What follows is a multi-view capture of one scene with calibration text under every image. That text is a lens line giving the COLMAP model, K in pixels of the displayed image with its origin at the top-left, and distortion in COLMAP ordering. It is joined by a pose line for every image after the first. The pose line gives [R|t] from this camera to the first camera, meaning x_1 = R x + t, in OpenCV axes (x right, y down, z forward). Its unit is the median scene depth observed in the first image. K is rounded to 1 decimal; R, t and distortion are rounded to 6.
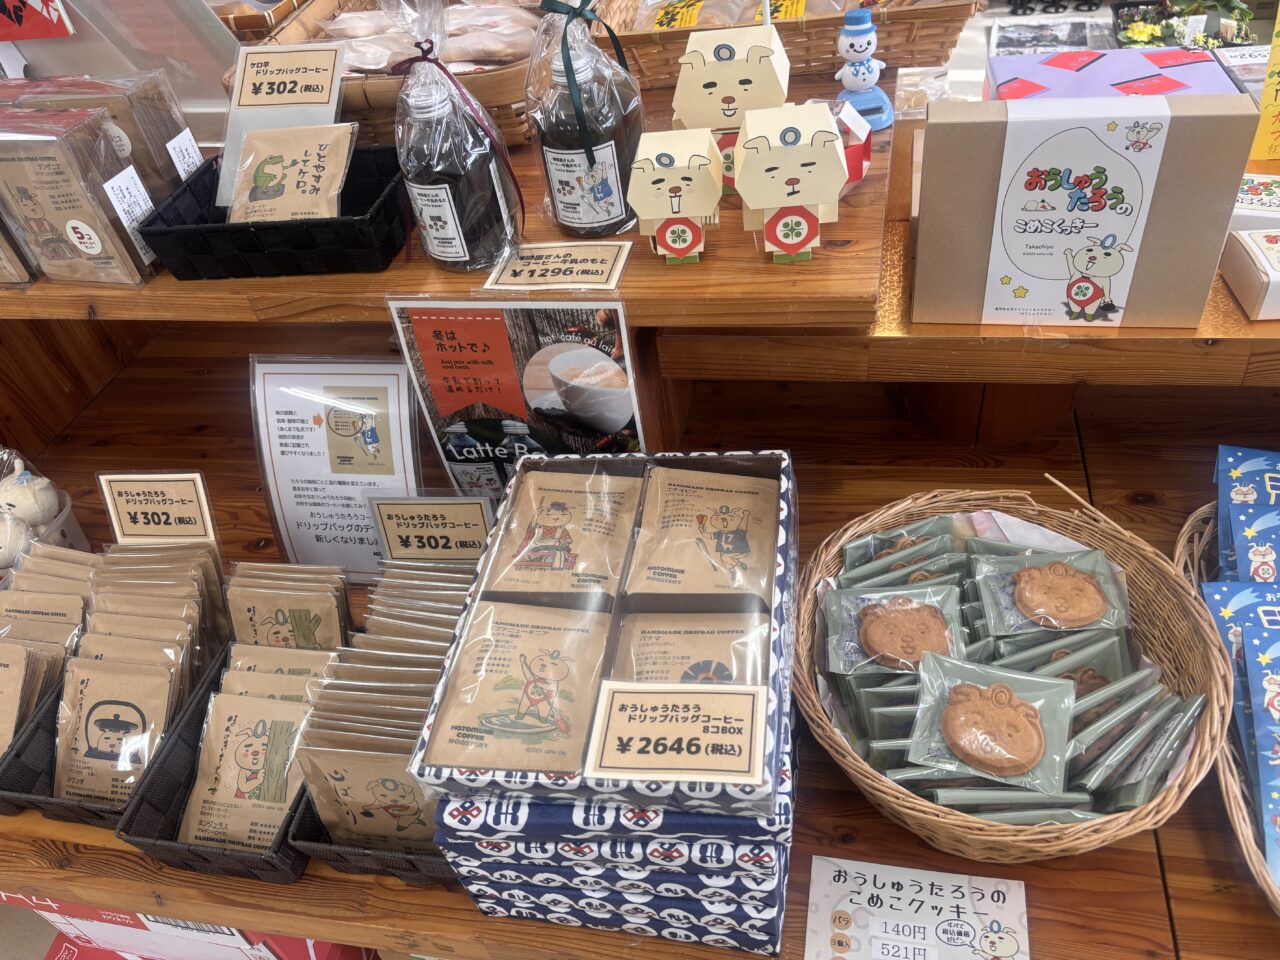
lens RADIAL K [[970.3, 0, 639.0], [0, 970.3, 488.8], [0, 0, 1]] dist [-0.001301, -0.009702]
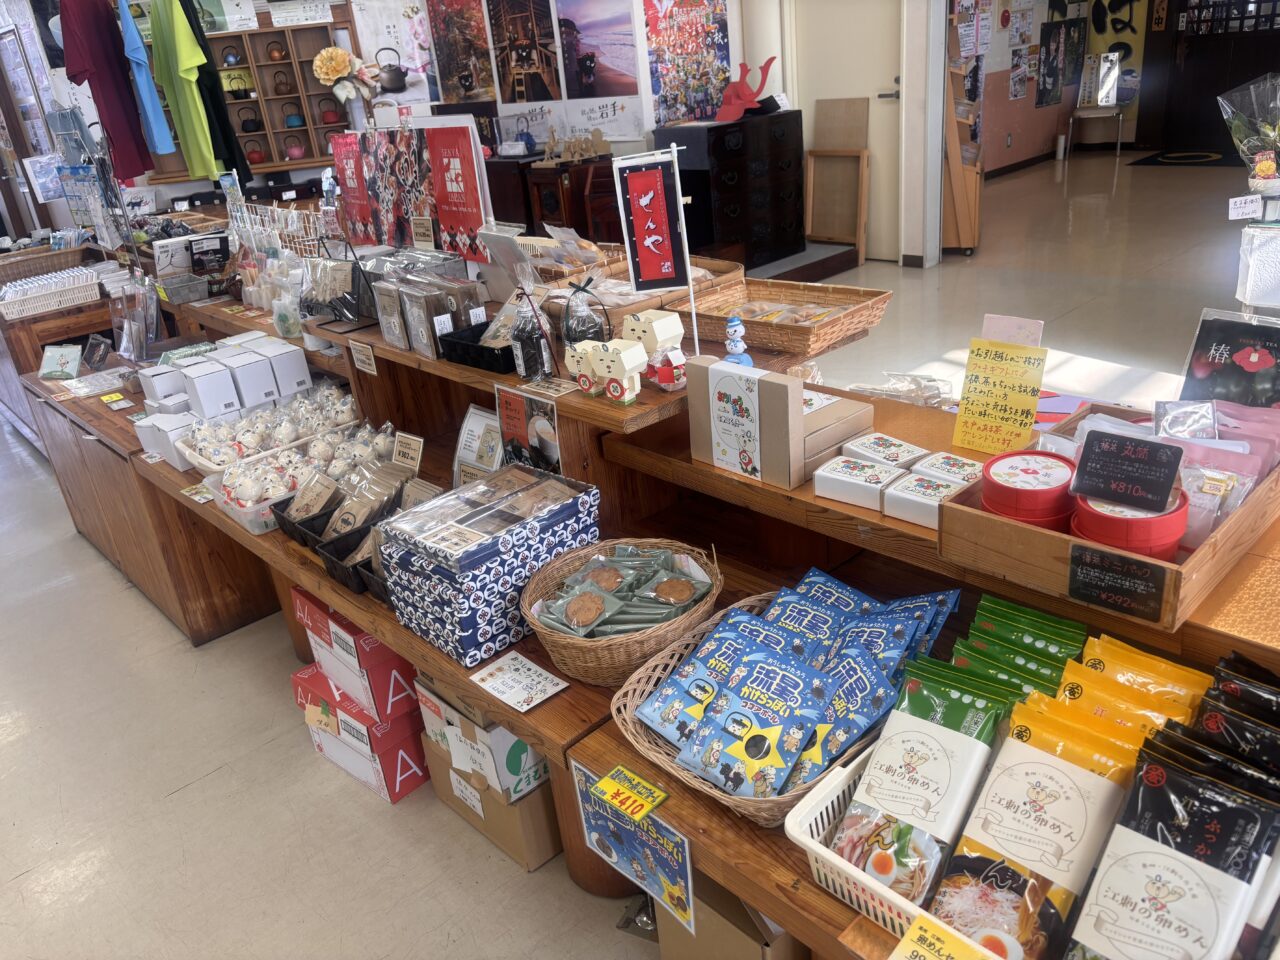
lens RADIAL K [[970.3, 0, 645.3], [0, 970.3, 477.0], [0, 0, 1]] dist [-0.001301, -0.009702]
pose [[0.807098, 0.280578, -0.519489, 1.355686], [-0.406281, 0.902354, -0.143850, 0.208408], [0.428402, 0.327160, 0.842282, -0.783028]]
